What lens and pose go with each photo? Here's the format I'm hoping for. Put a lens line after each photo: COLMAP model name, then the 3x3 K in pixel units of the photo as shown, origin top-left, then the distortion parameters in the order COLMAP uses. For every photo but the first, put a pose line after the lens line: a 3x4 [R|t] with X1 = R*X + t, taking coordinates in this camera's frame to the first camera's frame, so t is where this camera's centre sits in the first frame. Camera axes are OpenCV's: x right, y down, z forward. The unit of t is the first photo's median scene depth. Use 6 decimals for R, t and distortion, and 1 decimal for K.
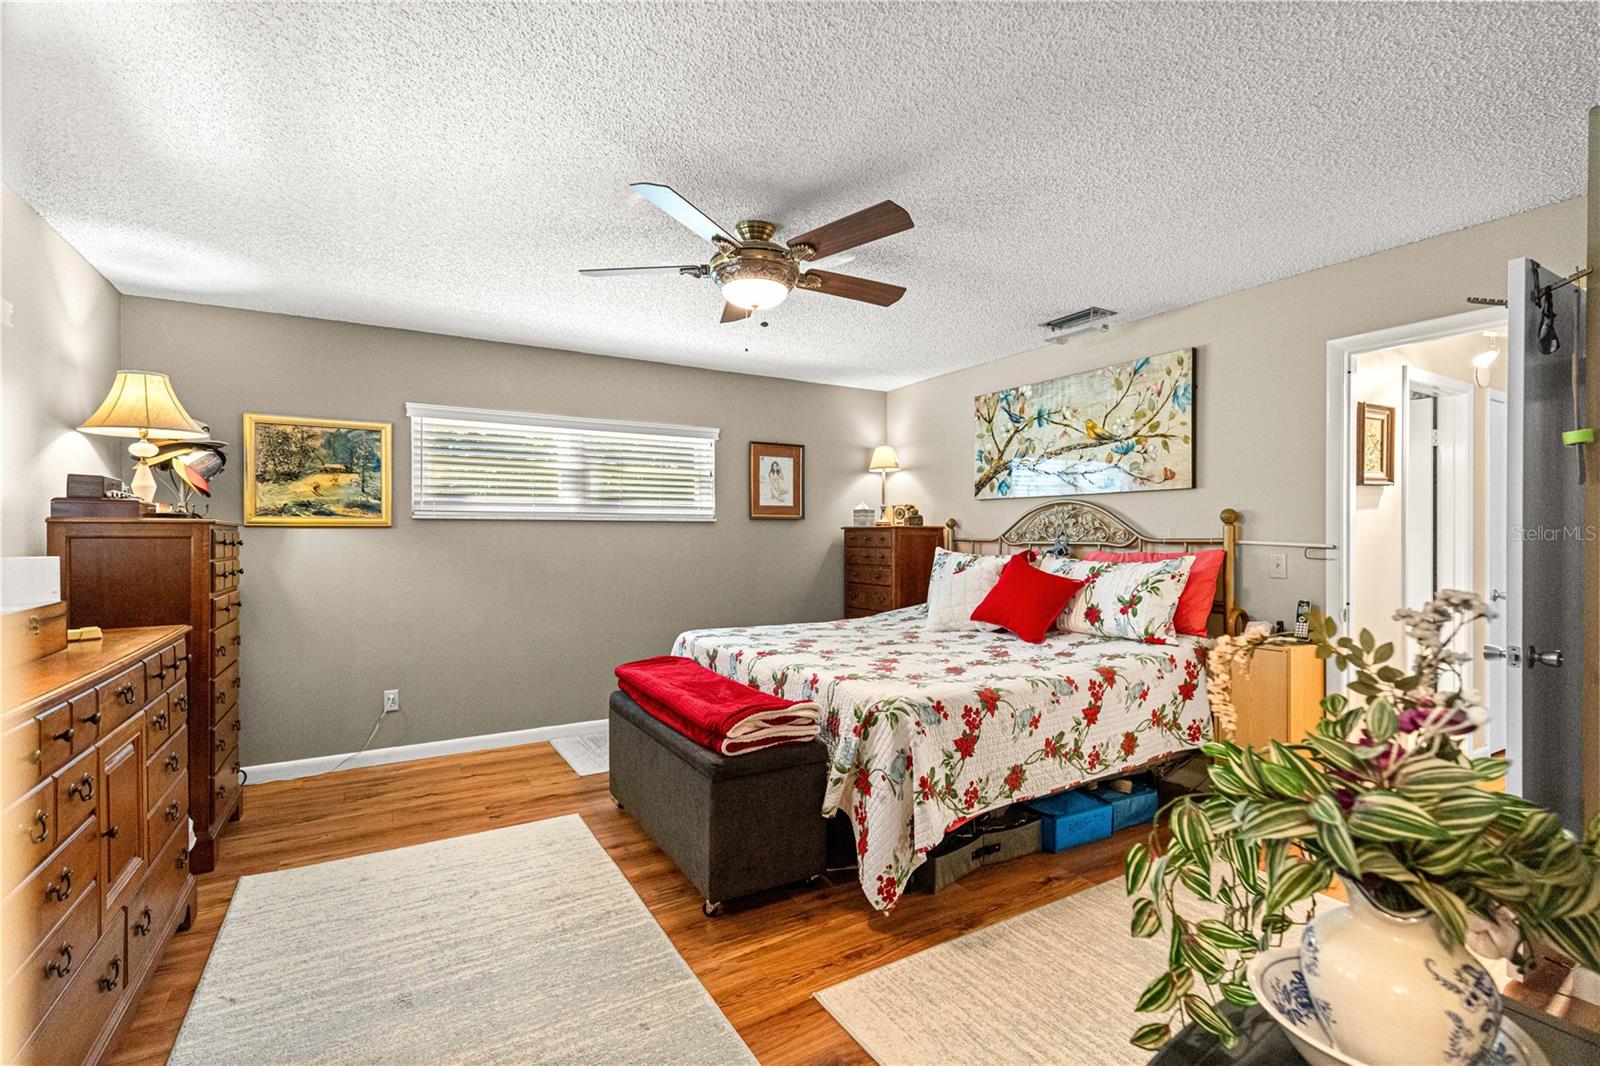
lens RADIAL K [[724.0, 0, 800.9], [0, 724.0, 536.3], [0, 0, 1]] dist [0.007853, -0.000716]
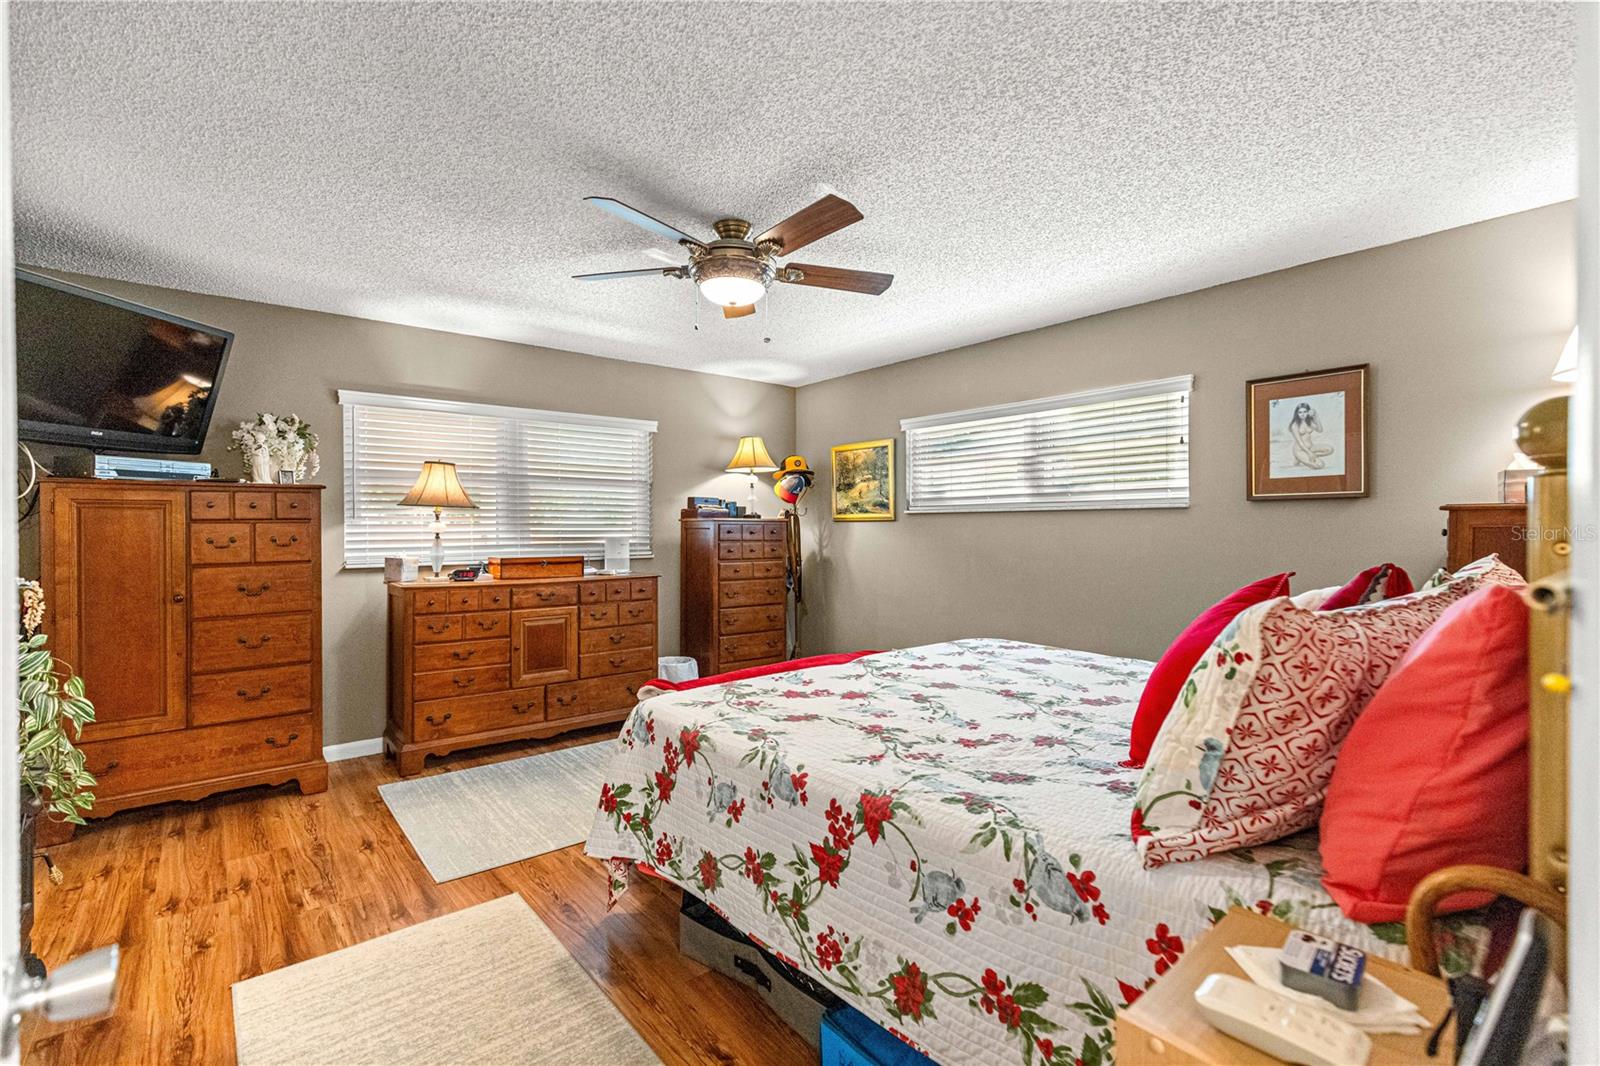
lens RADIAL K [[724.0, 0, 794.4], [0, 724.0, 529.8], [0, 0, 1]] dist [0.007853, -0.000716]
pose [[0.141783, 0.003265, -0.989892, 0.660374], [0.002036, 0.999991, 0.003590, -0.001330], [0.989896, -0.002525, 0.141775, 0.644113]]
